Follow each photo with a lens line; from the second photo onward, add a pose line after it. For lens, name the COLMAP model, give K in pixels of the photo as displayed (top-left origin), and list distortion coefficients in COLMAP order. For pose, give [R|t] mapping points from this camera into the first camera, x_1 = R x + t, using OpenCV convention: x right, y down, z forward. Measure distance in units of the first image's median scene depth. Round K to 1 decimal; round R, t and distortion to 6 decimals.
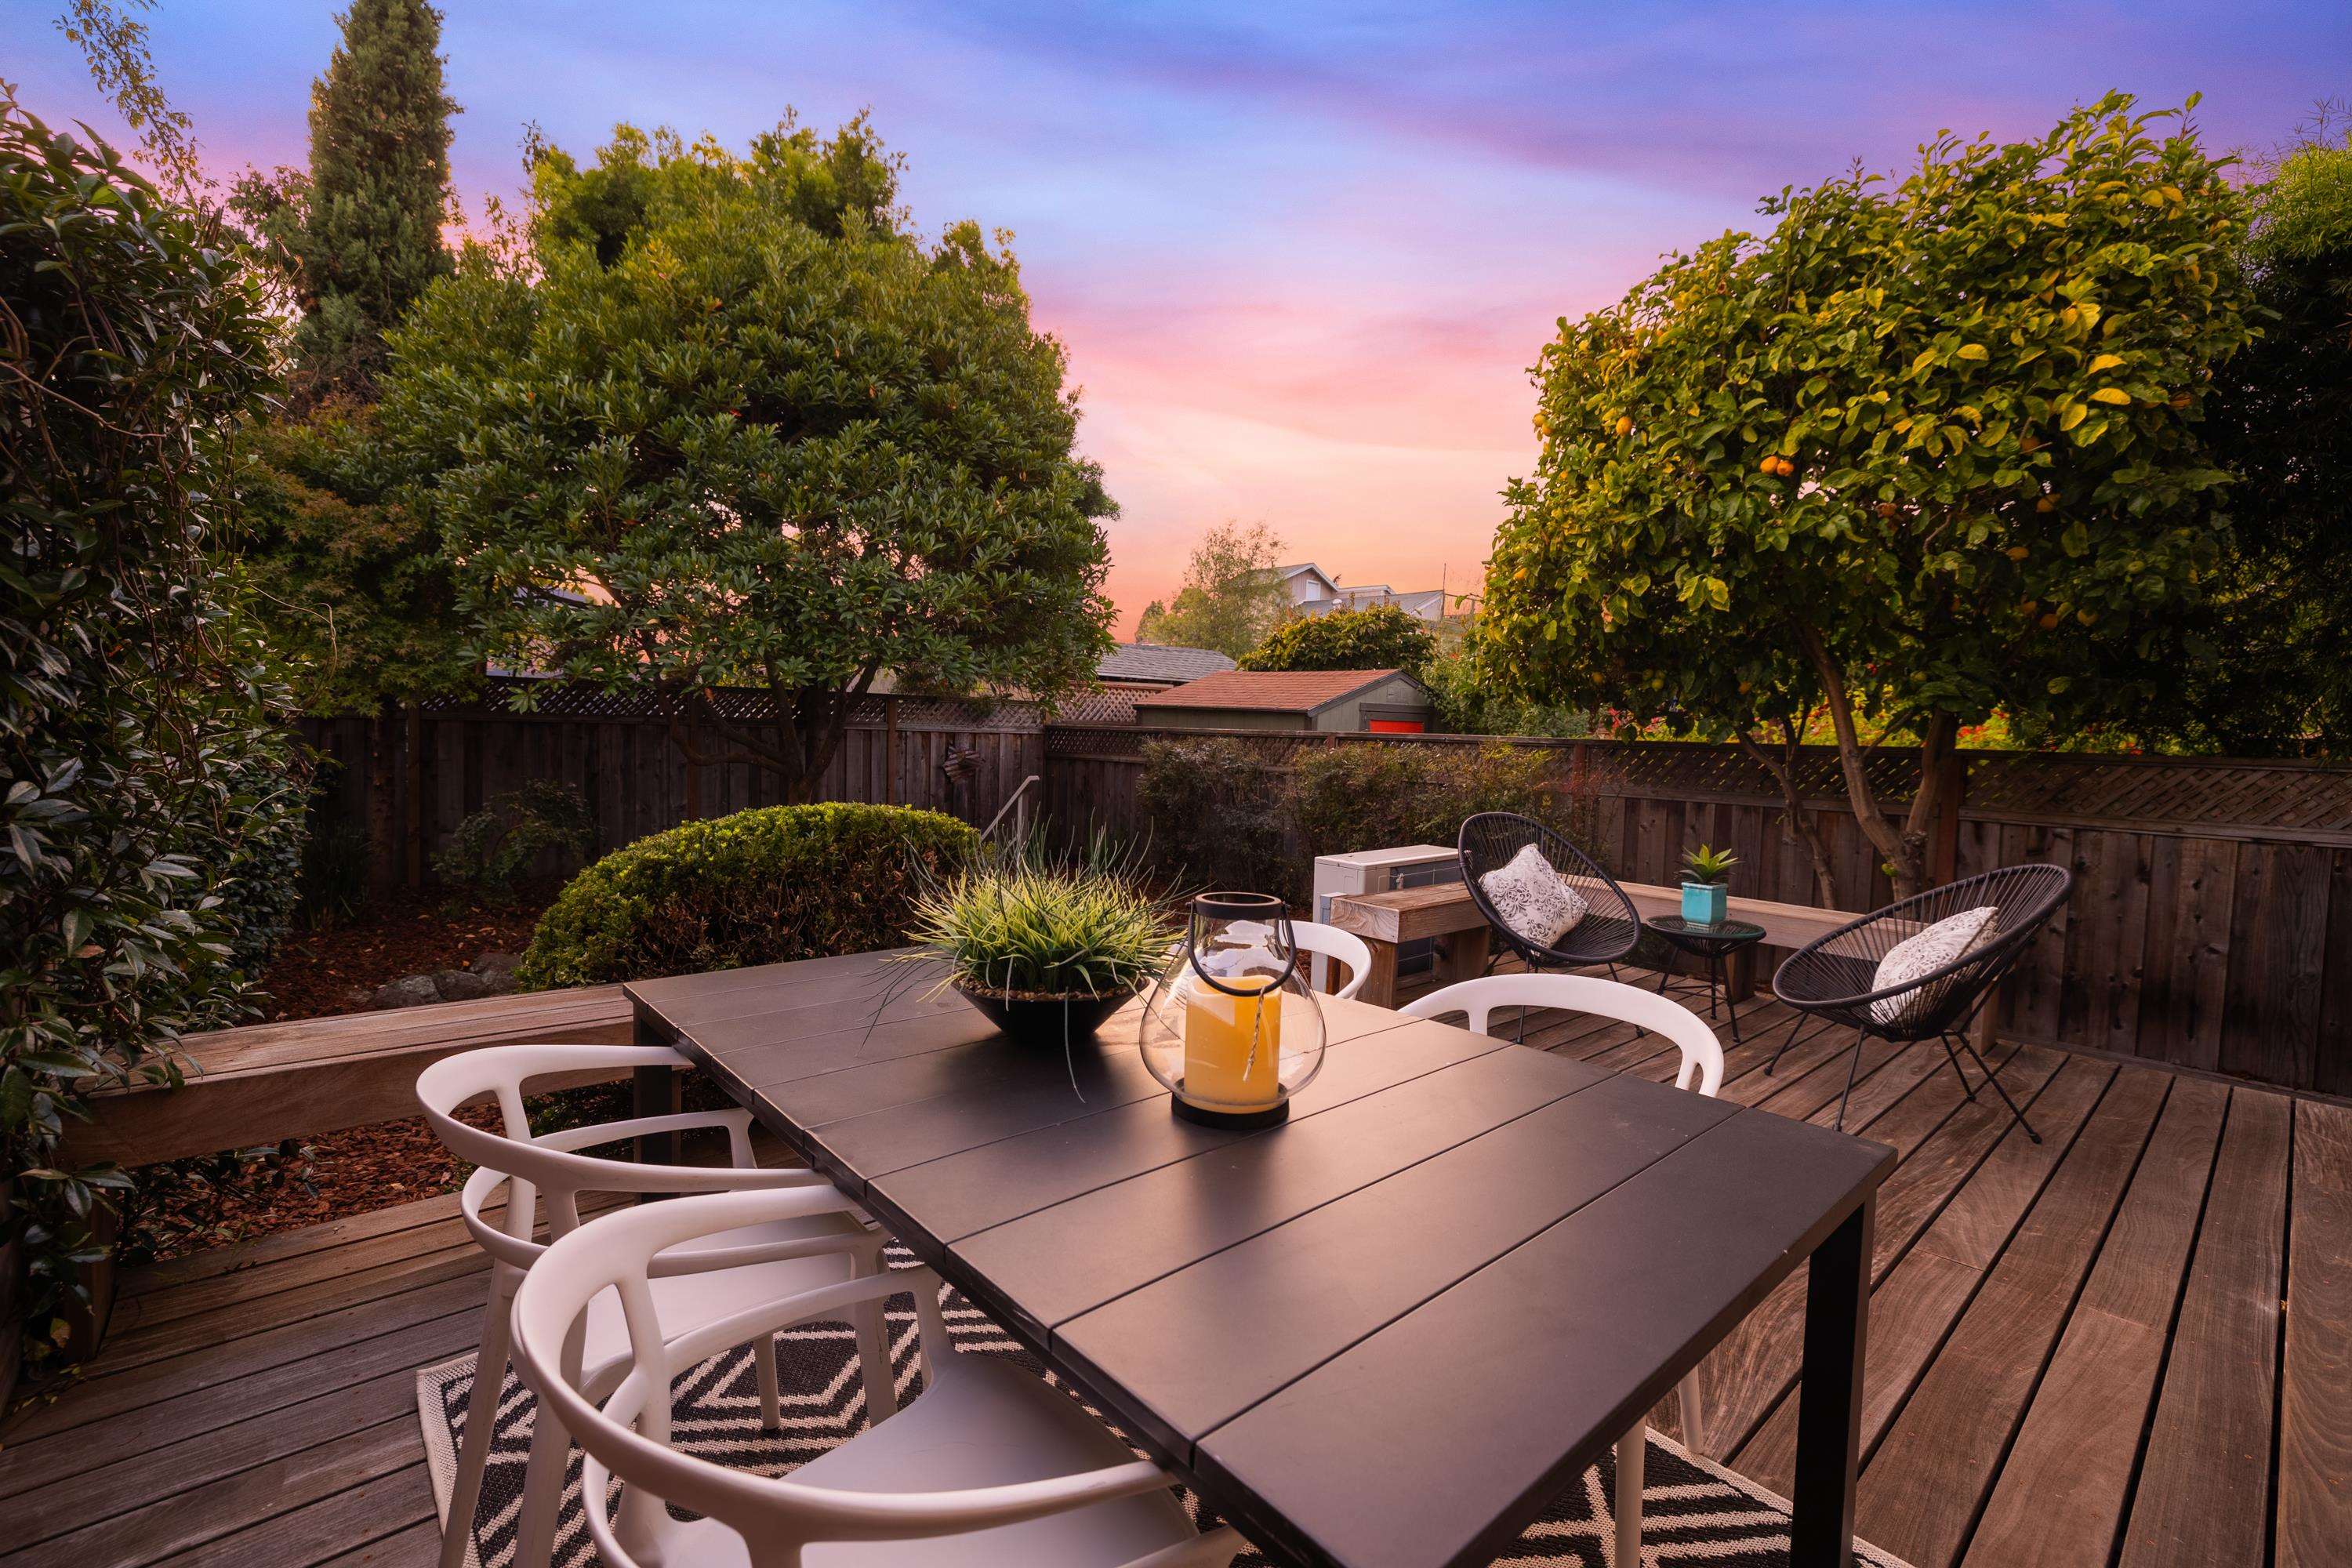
lens RADIAL K [[1017.3, 0, 1160.6], [0, 1017.3, 779.9], [0, 0, 1]] dist [-0.010254, 0.005003]
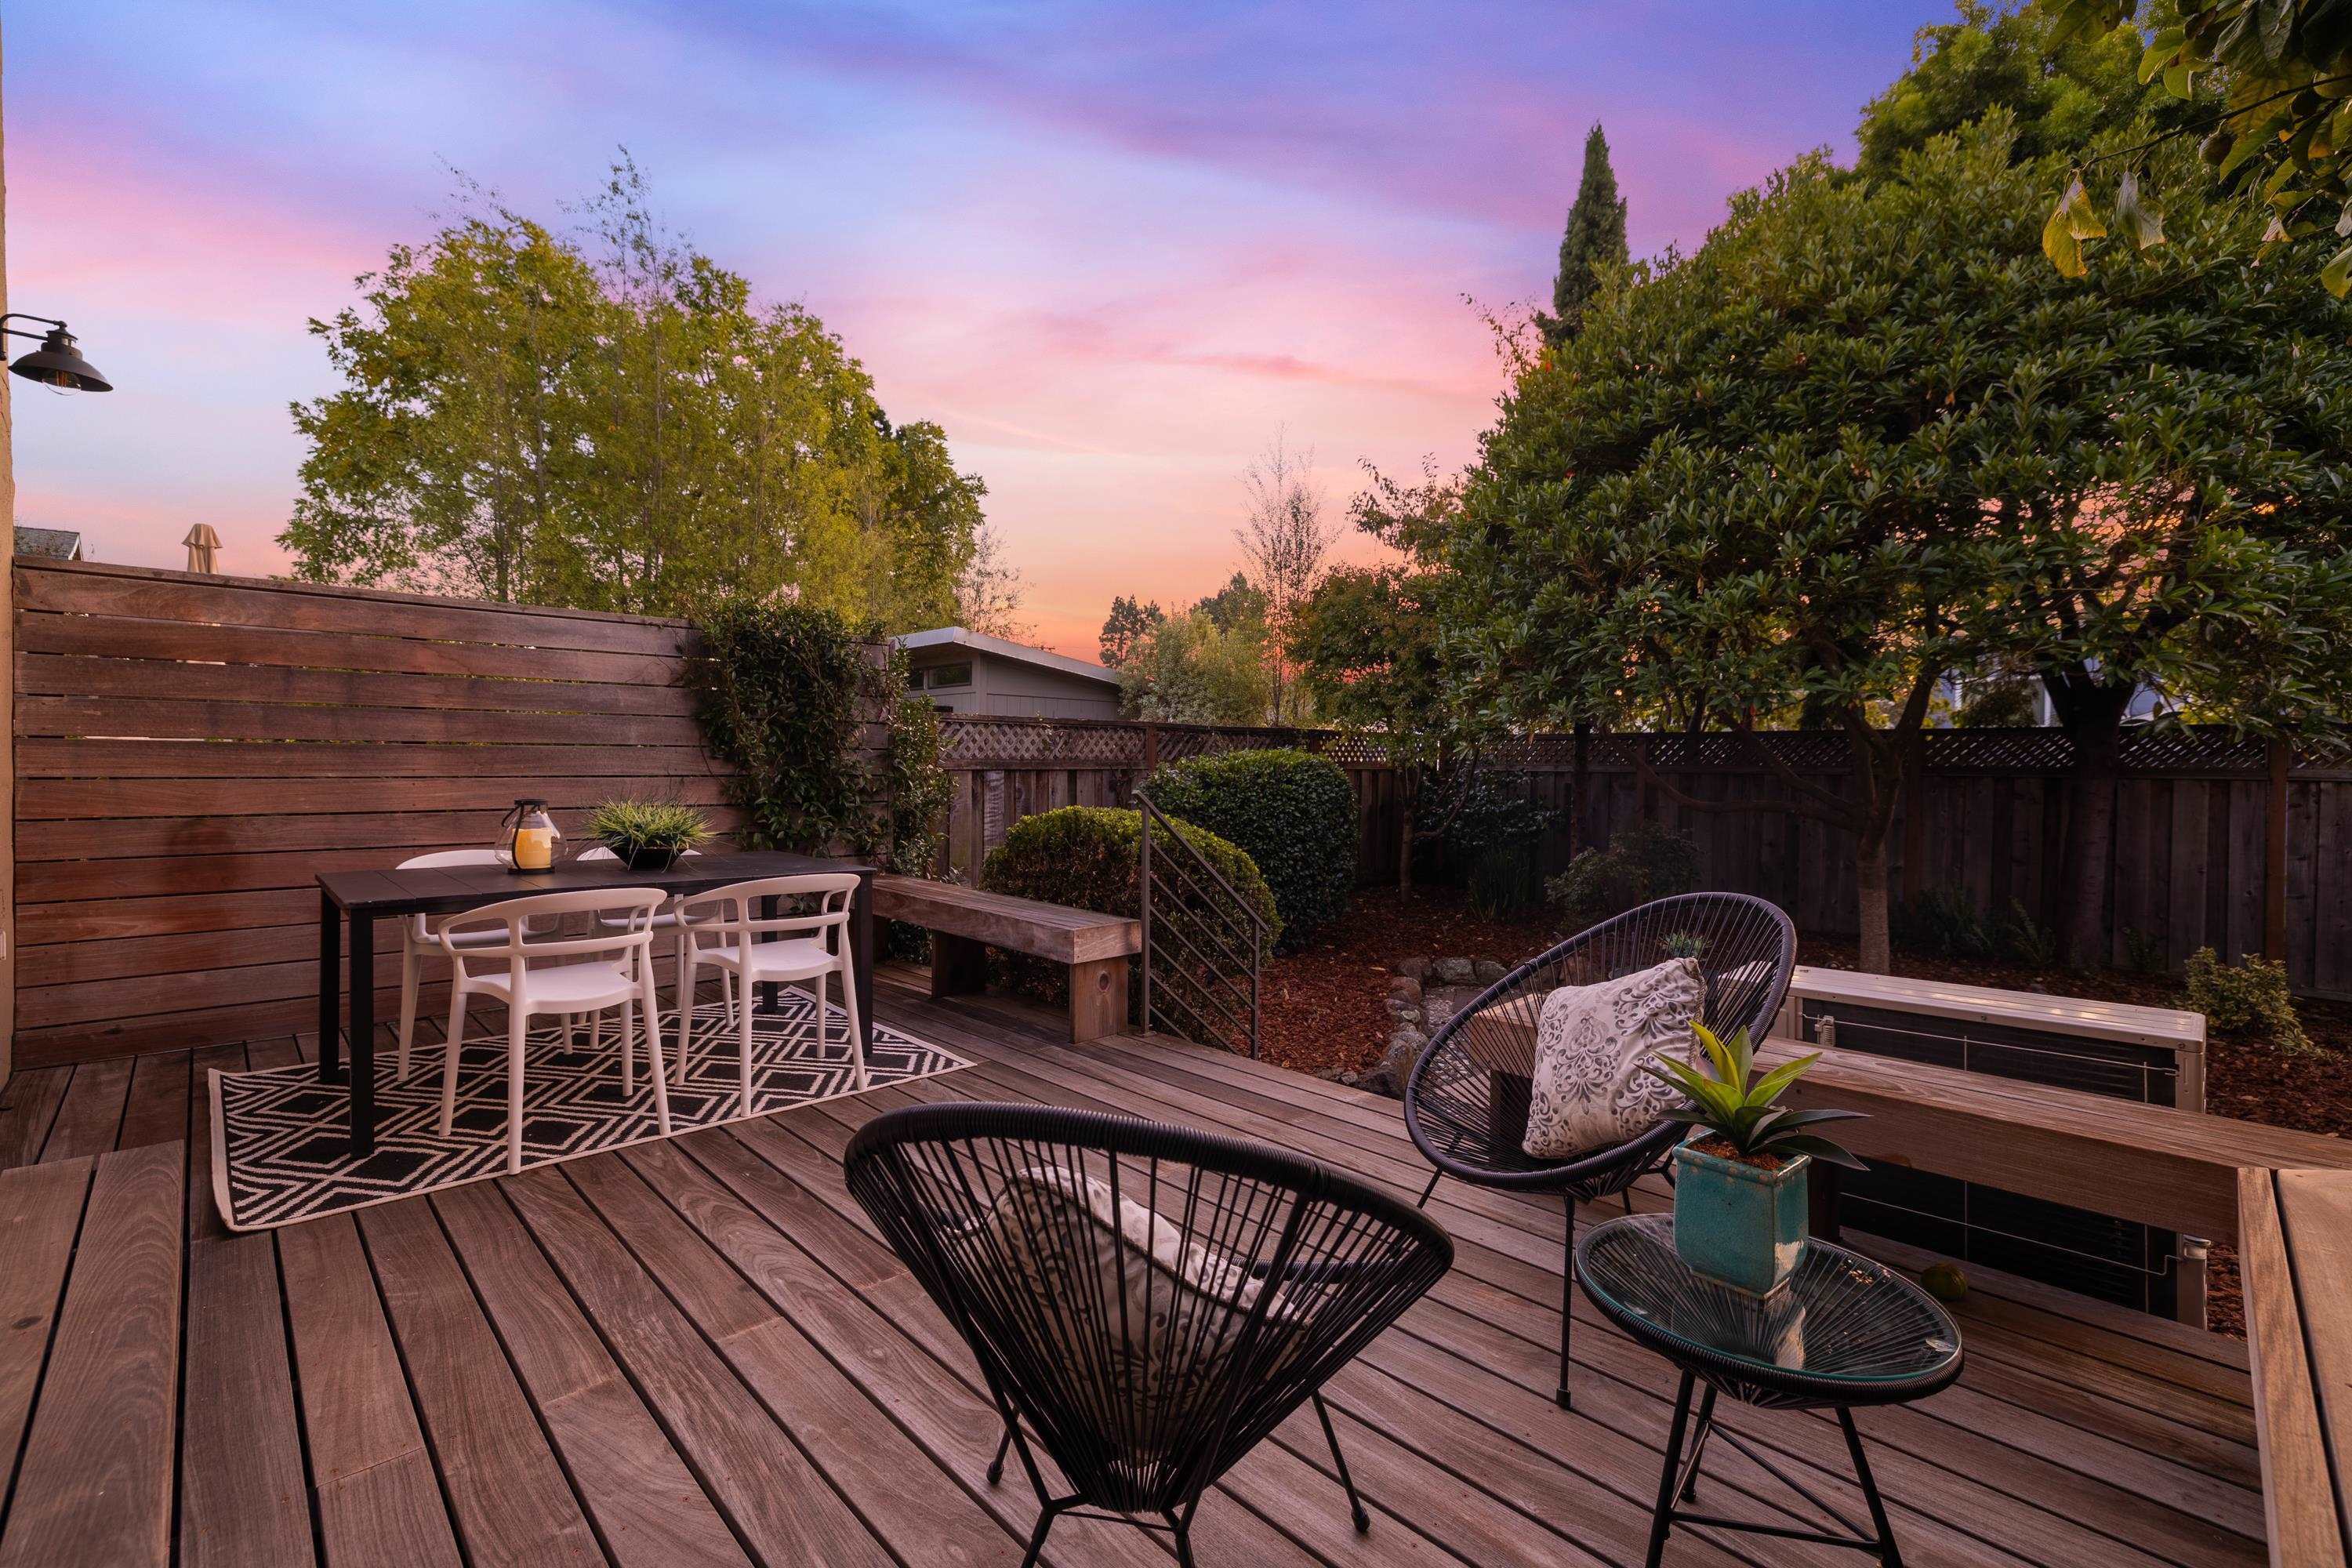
lens RADIAL K [[1017.3, 0, 1166.1], [0, 1017.3, 780.1], [0, 0, 1]] dist [-0.010254, 0.005003]
pose [[0.069274, -0.006911, -0.997574, 0.509533], [-0.059545, 0.998164, -0.011050, -0.002325], [0.995819, 0.060166, 0.068735, 0.434687]]
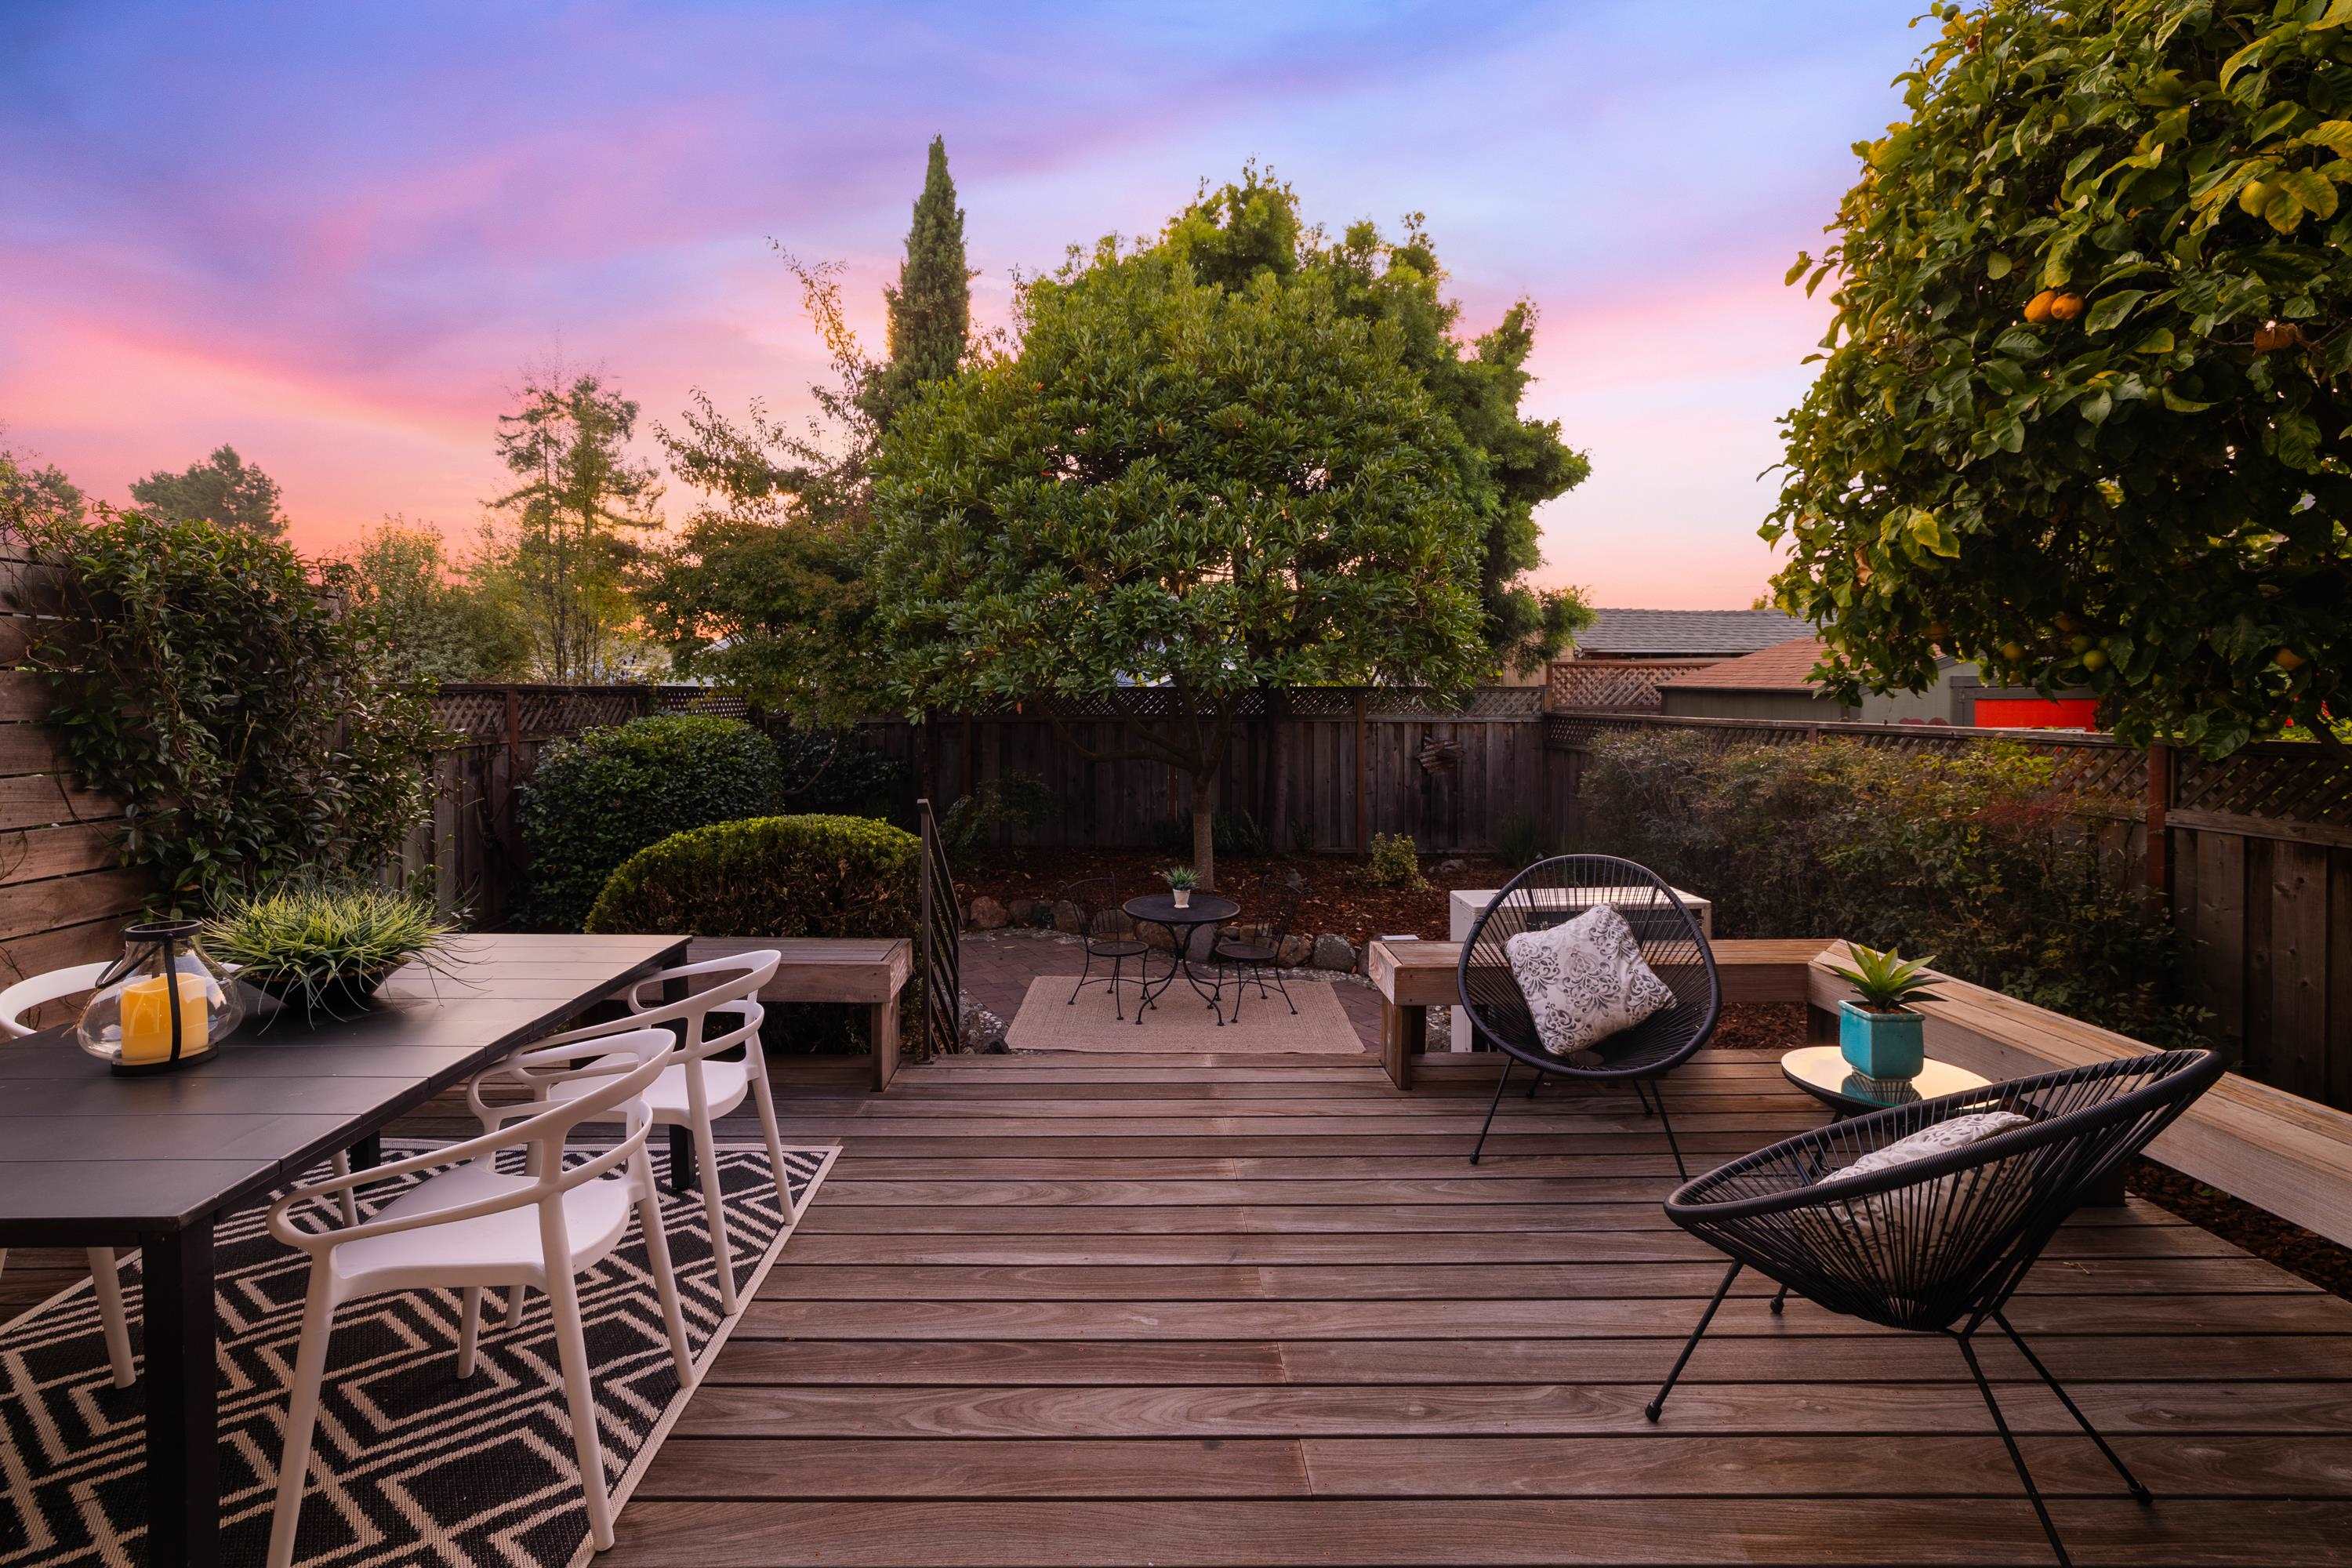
lens RADIAL K [[1017.3, 0, 1137.5], [0, 1017.3, 716.9], [0, 0, 1]] dist [-0.010254, 0.005003]
pose [[0.763959, -0.014087, -0.645111, 0.363183], [-0.010822, 0.999341, -0.034638, -0.026754], [0.645174, 0.033443, 0.763303, 0.131025]]
